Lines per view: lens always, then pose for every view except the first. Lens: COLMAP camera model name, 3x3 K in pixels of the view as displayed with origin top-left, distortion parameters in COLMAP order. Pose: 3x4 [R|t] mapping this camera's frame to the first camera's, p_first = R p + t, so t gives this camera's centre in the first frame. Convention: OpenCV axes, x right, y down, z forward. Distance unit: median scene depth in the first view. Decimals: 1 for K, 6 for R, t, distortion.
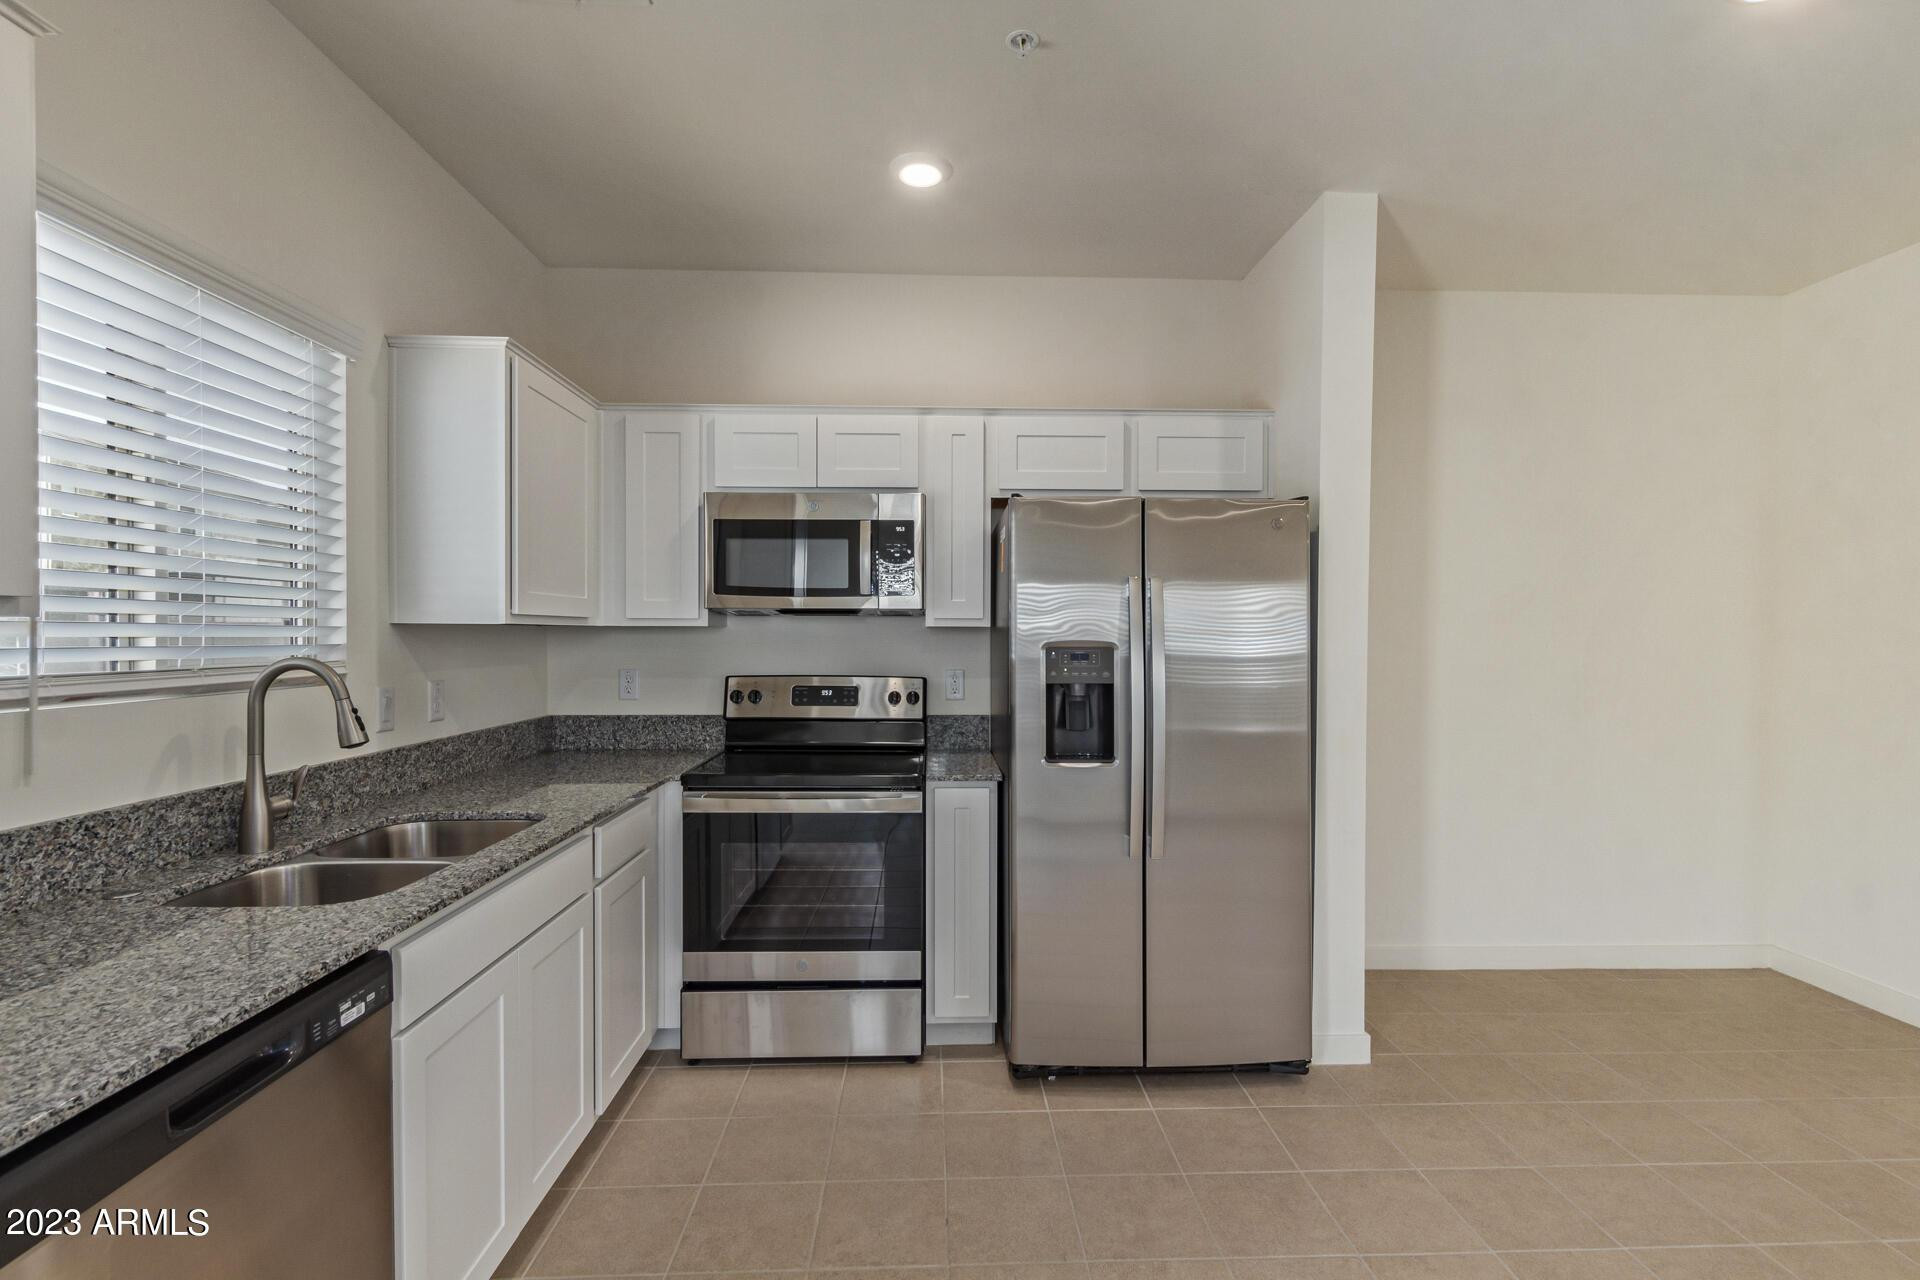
lens RADIAL K [[876.9, 0, 965.3], [0, 876.9, 644.5], [0, 0, 1]] dist [0.003946, 0.000256]
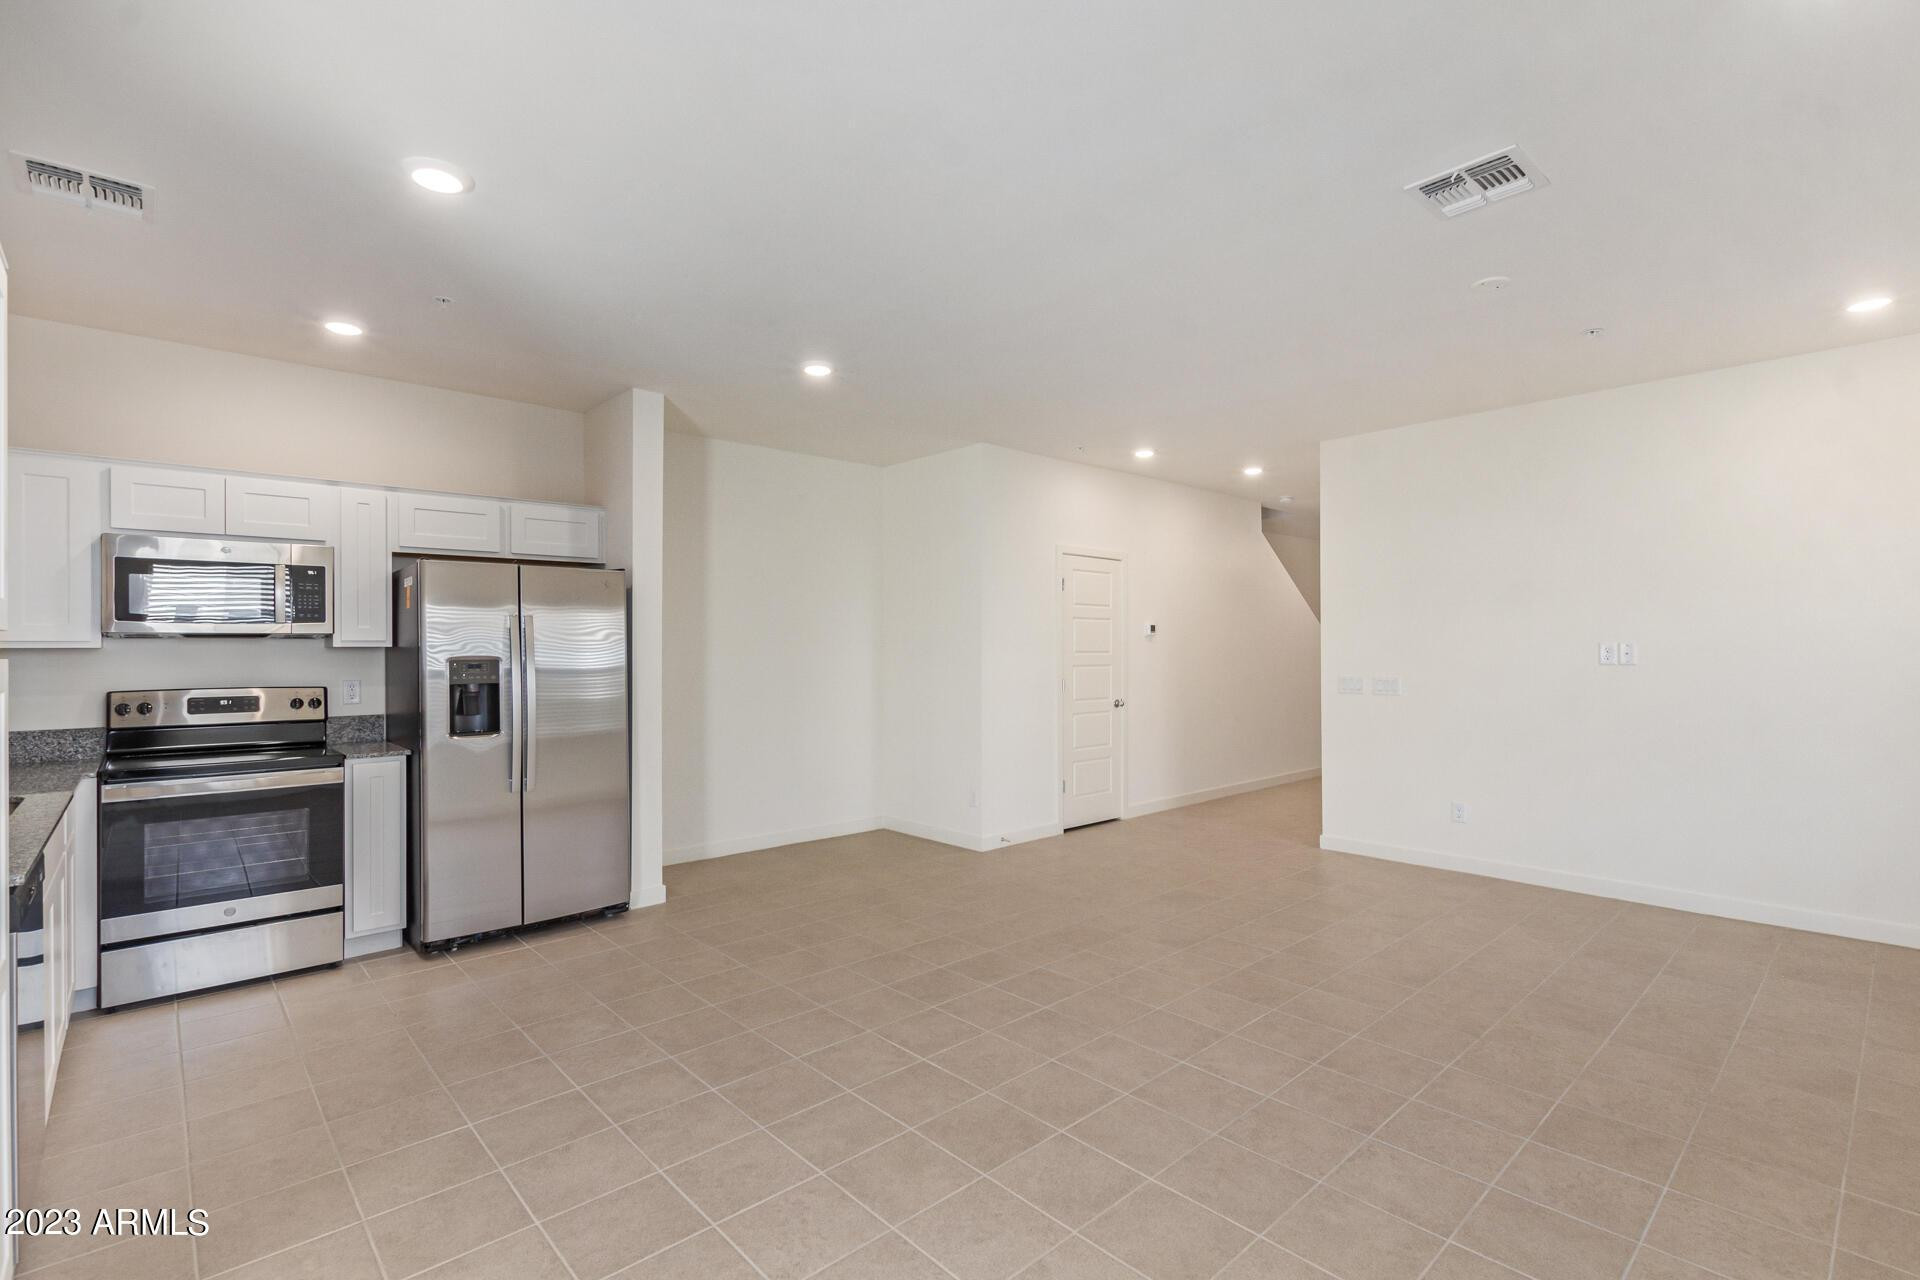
lens RADIAL K [[876.9, 0, 965.3], [0, 876.9, 644.5], [0, 0, 1]] dist [0.003946, 0.000256]
pose [[0.762630, -0.004174, 0.646822, -0.195732], [0.015206, 0.999819, -0.011476, 0.006081], [-0.646657, 0.018588, 0.762555, -0.685554]]
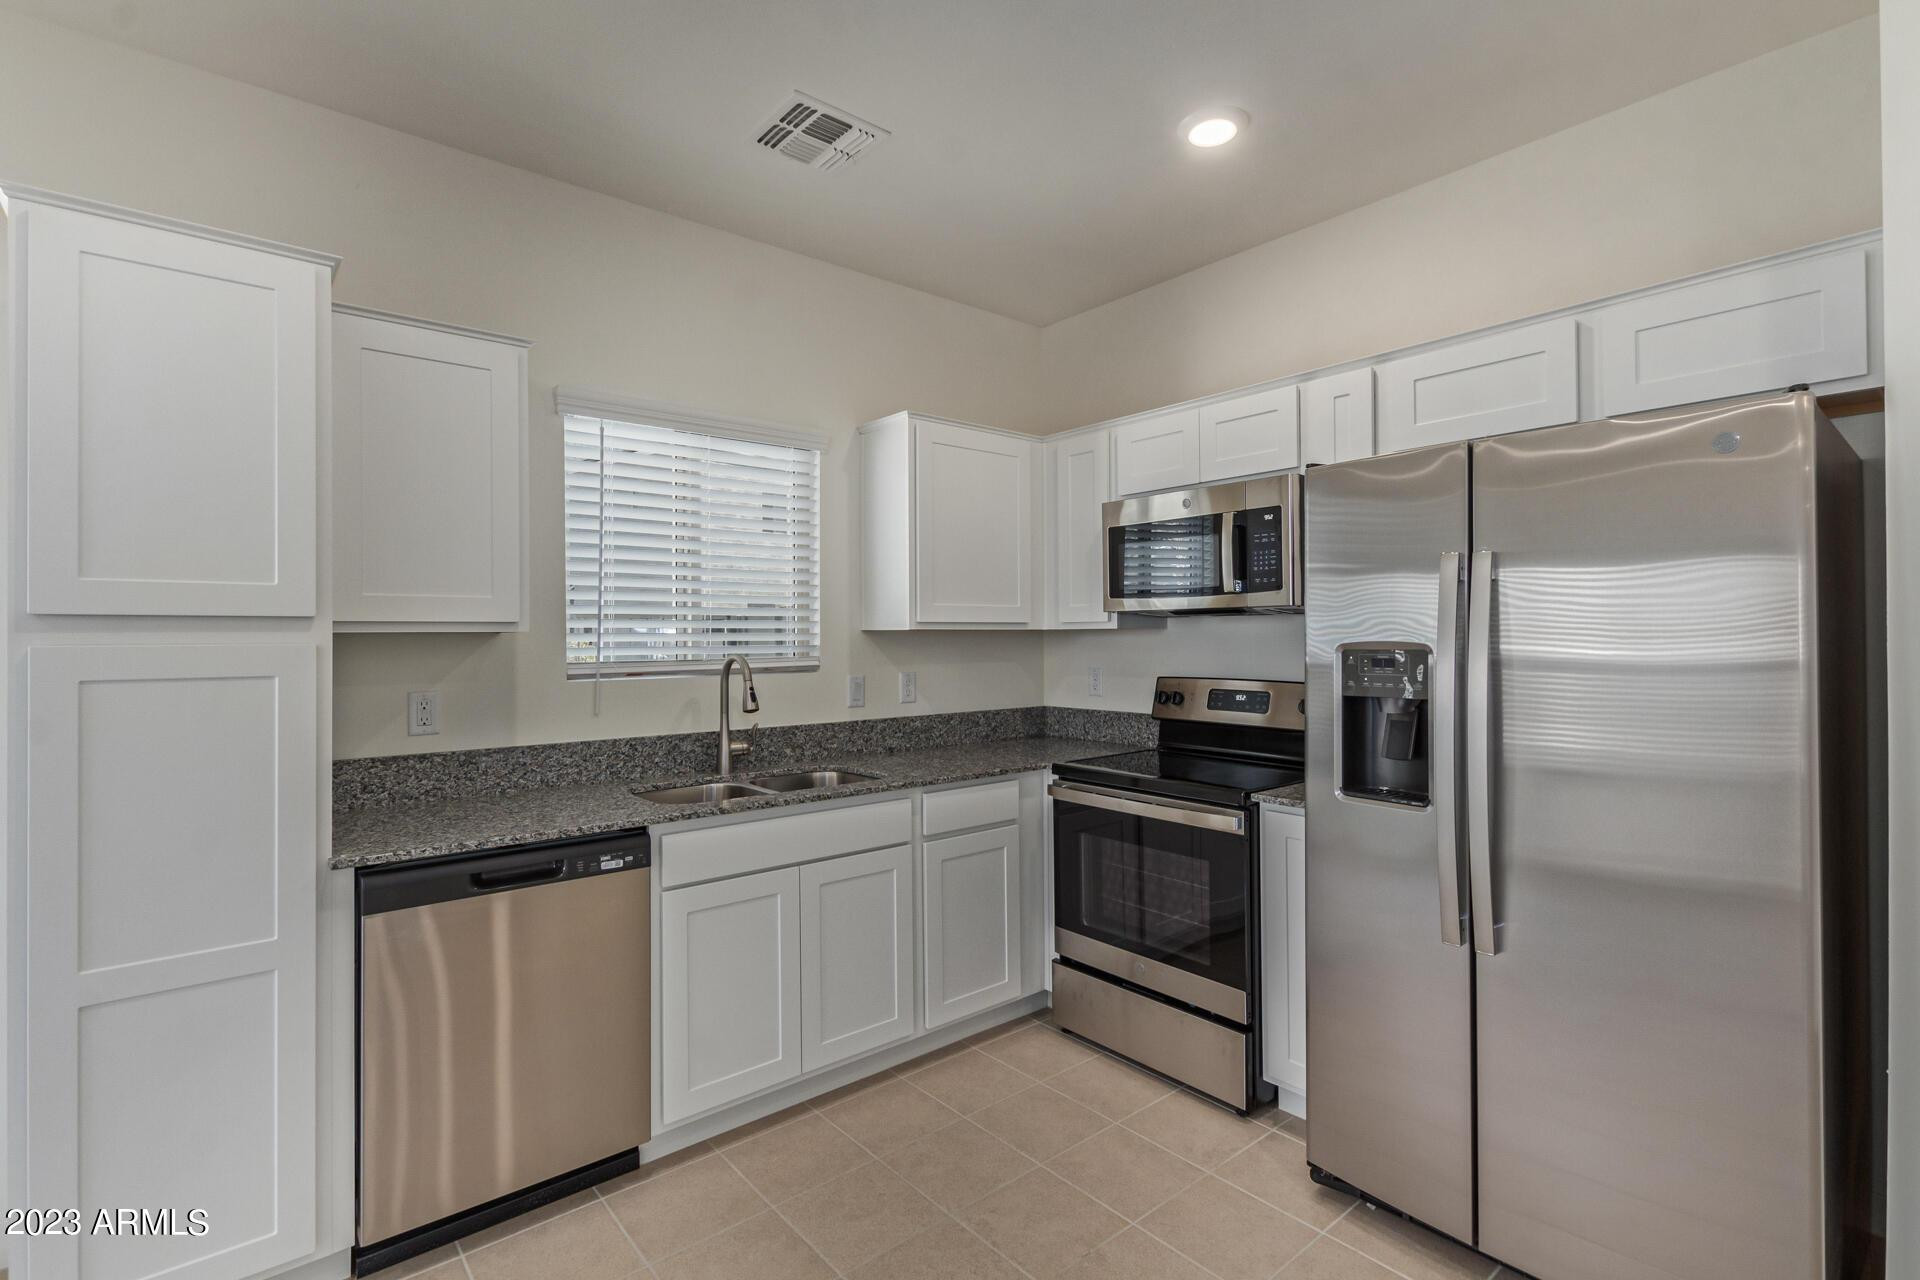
lens RADIAL K [[894.4, 0, 963.2], [0, 894.4, 630.8], [0, 0, 1]] dist [0.001315, -0.000887]
pose [[0.612623, -0.011890, -0.790286, 0.492858], [-0.001109, 0.999873, -0.015903, -0.000894], [0.790374, 0.010619, 0.612532, 0.217335]]
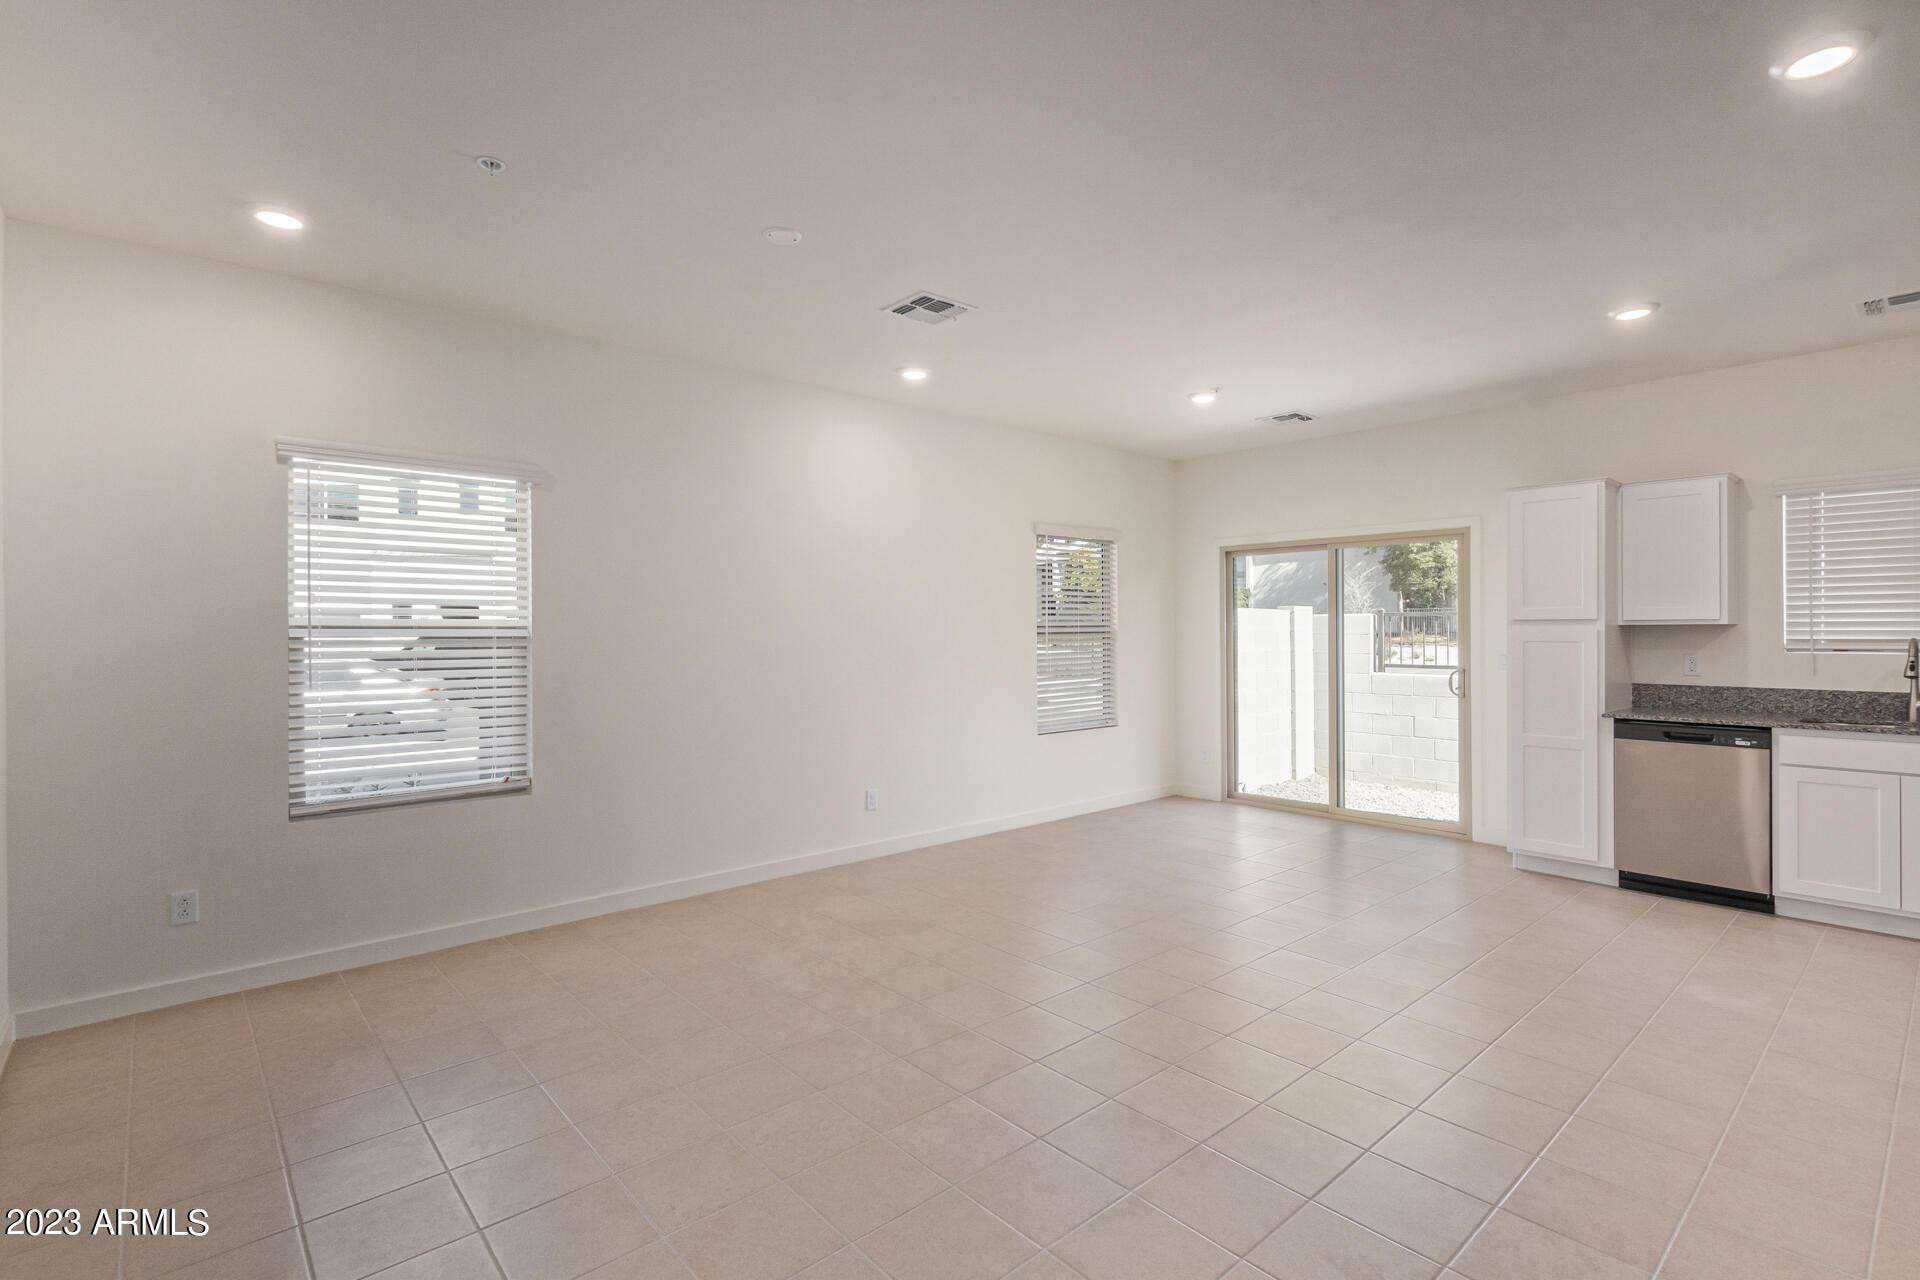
lens RADIAL K [[894.4, 0, 963.2], [0, 894.4, 630.8], [0, 0, 1]] dist [0.001315, -0.000887]
pose [[-0.776183, -0.000277, -0.630507, 1.692693], [-0.006292, 0.999954, 0.007307, -0.004246], [0.630476, 0.009639, -0.776149, 0.803549]]
